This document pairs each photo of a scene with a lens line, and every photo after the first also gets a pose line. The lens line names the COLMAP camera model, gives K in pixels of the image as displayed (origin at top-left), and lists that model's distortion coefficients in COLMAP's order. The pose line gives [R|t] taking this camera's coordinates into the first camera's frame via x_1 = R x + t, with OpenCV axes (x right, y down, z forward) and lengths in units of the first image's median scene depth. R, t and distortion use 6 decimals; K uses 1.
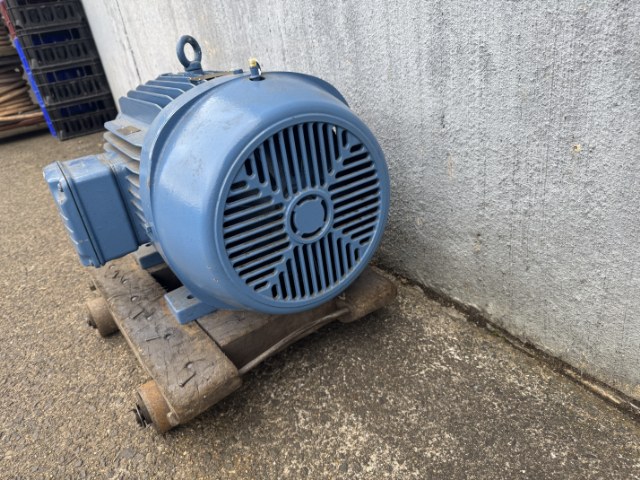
lens RADIAL K [[465.5, 0, 314.6], [0, 465.5, 240.4], [0, 0, 1]] dist [-0.012430, -0.011643]
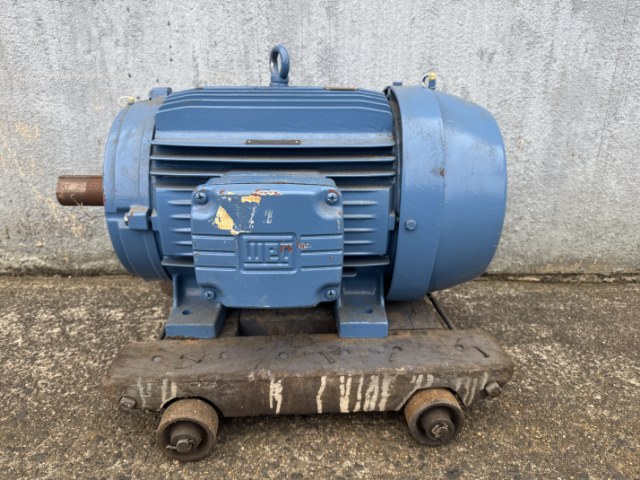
lens RADIAL K [[465.5, 0, 314.3], [0, 465.5, 237.4], [0, 0, 1]] dist [-0.012430, -0.011643]
pose [[0.524445, -0.149285, 0.838255, -1.112388], [0.296214, 0.955000, -0.015247, -0.039604], [-0.798257, 0.256299, 0.545065, 0.552617]]
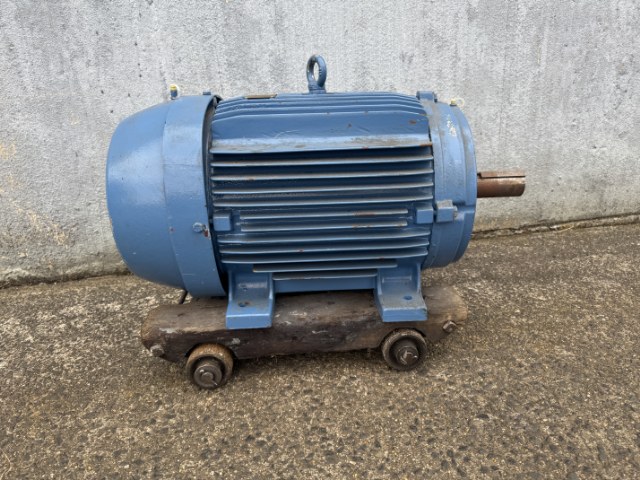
lens RADIAL K [[465.5, 0, 322.4], [0, 465.5, 239.7], [0, 0, 1]] dist [-0.012430, -0.011643]
pose [[0.366611, -0.196465, 0.909394, -1.386583], [0.397258, 0.916922, 0.037942, -0.004883], [-0.841298, 0.347354, 0.414201, 0.543123]]
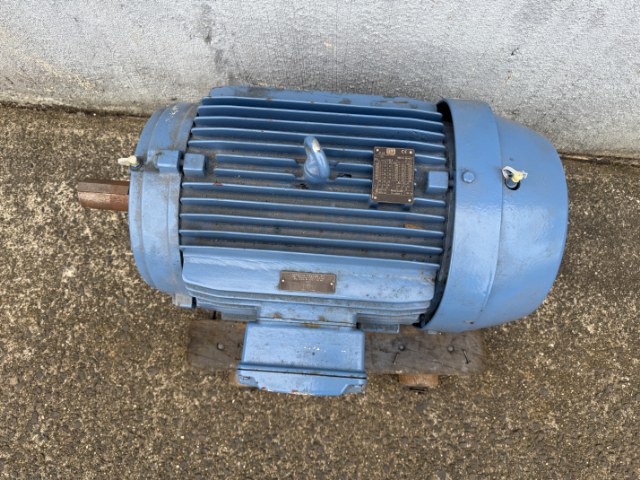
lens RADIAL K [[465.5, 0, 319.2], [0, 465.5, 243.0], [0, 0, 1]] dist [-0.012430, -0.011643]
pose [[0.590986, -0.732654, 0.337569, -0.631324], [0.266954, 0.572515, 0.775218, -0.906749], [-0.761230, -0.368028, 0.533933, 0.602253]]
